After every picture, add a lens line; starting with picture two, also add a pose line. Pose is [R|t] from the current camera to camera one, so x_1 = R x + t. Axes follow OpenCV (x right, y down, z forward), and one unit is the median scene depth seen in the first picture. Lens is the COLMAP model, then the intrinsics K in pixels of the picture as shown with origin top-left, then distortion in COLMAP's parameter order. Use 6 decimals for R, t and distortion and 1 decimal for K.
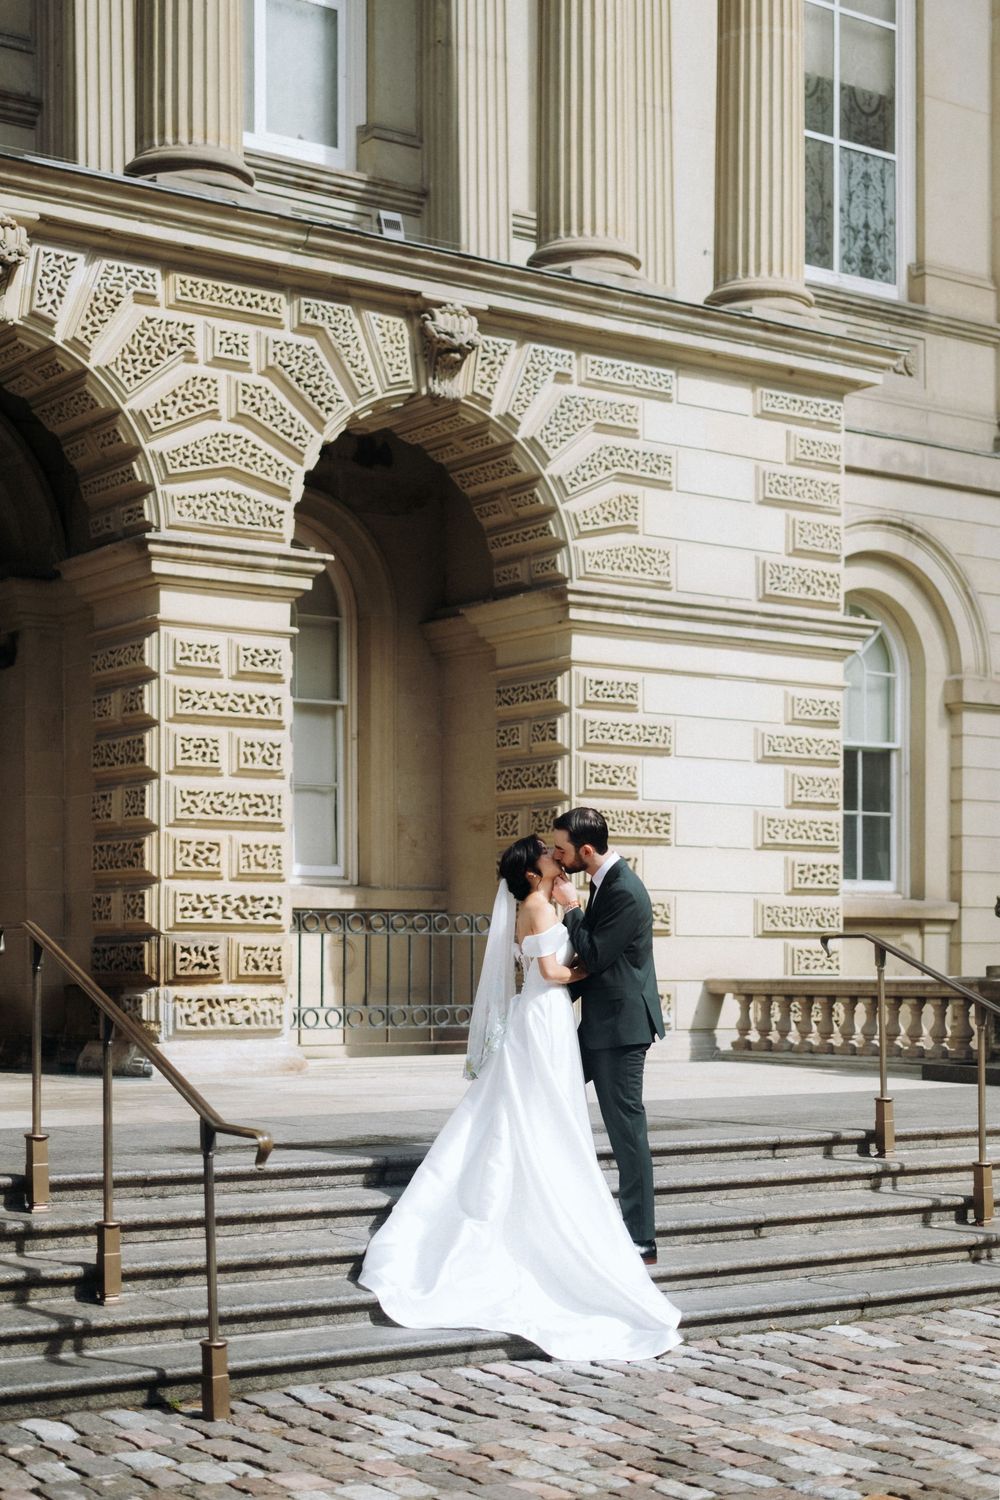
lens RADIAL K [[2294.5, 0, 499.2], [0, 2294.5, 985.2], [0, 0, 1]] dist [0.011929, -0.066327]
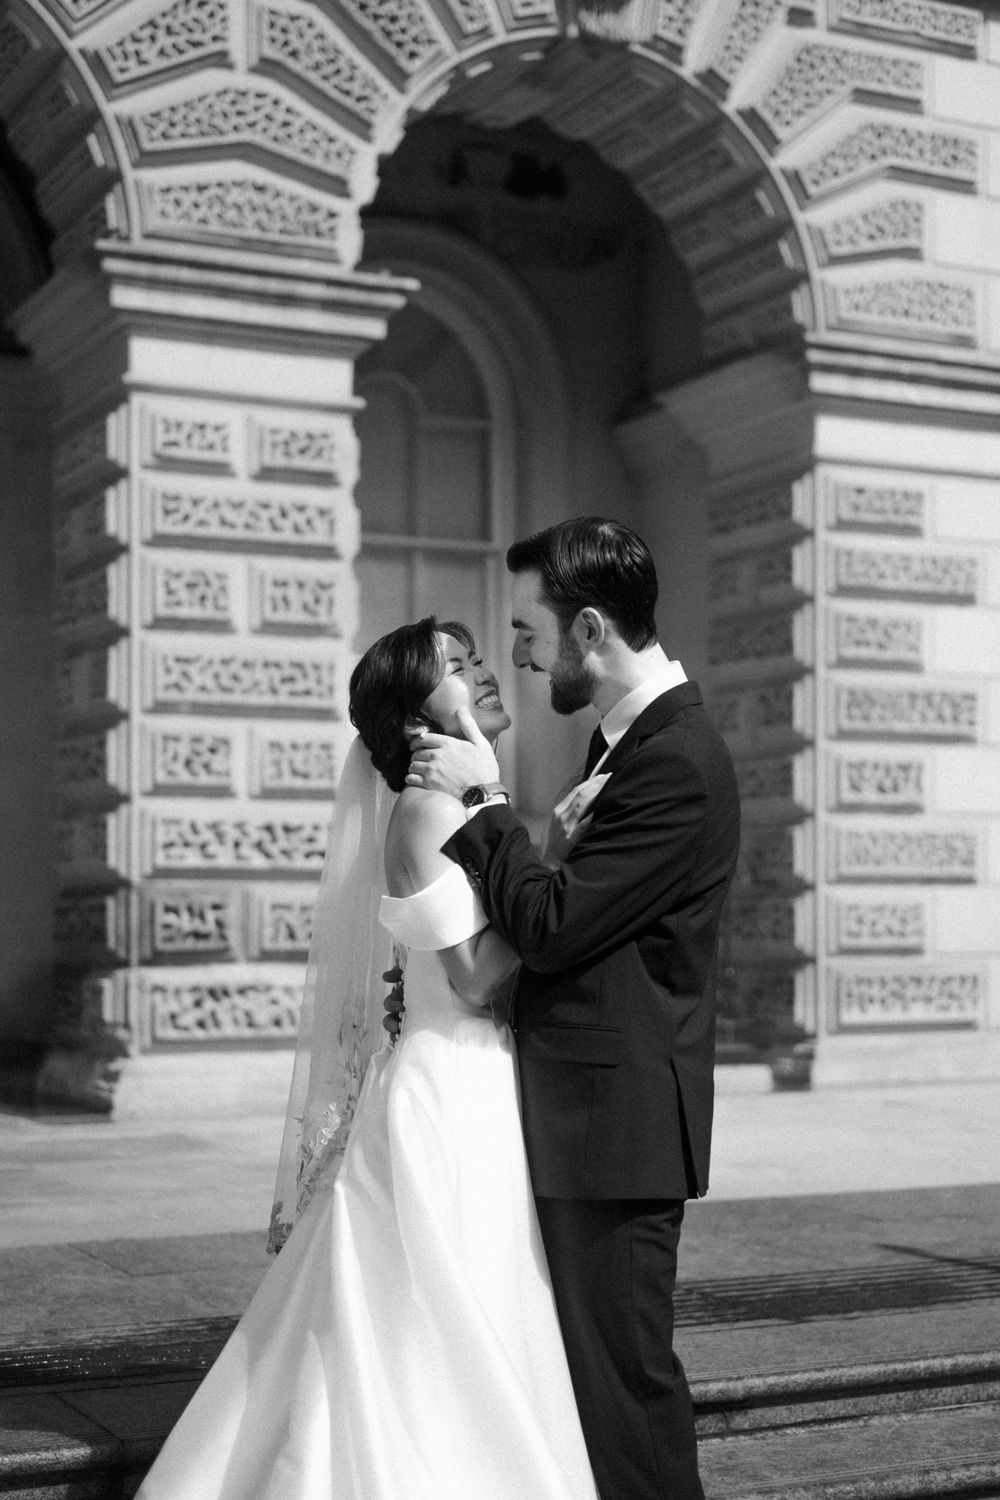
lens RADIAL K [[2339.6, 0, 500.6], [0, 2339.6, 922.6], [0, 0, 1]] dist [0.023803, -0.130357]
pose [[0.988427, -0.001238, -0.151695, 0.048172], [0.000312, 0.999981, -0.006125, -0.007842], [0.151699, 0.006007, 0.988408, 0.375892]]
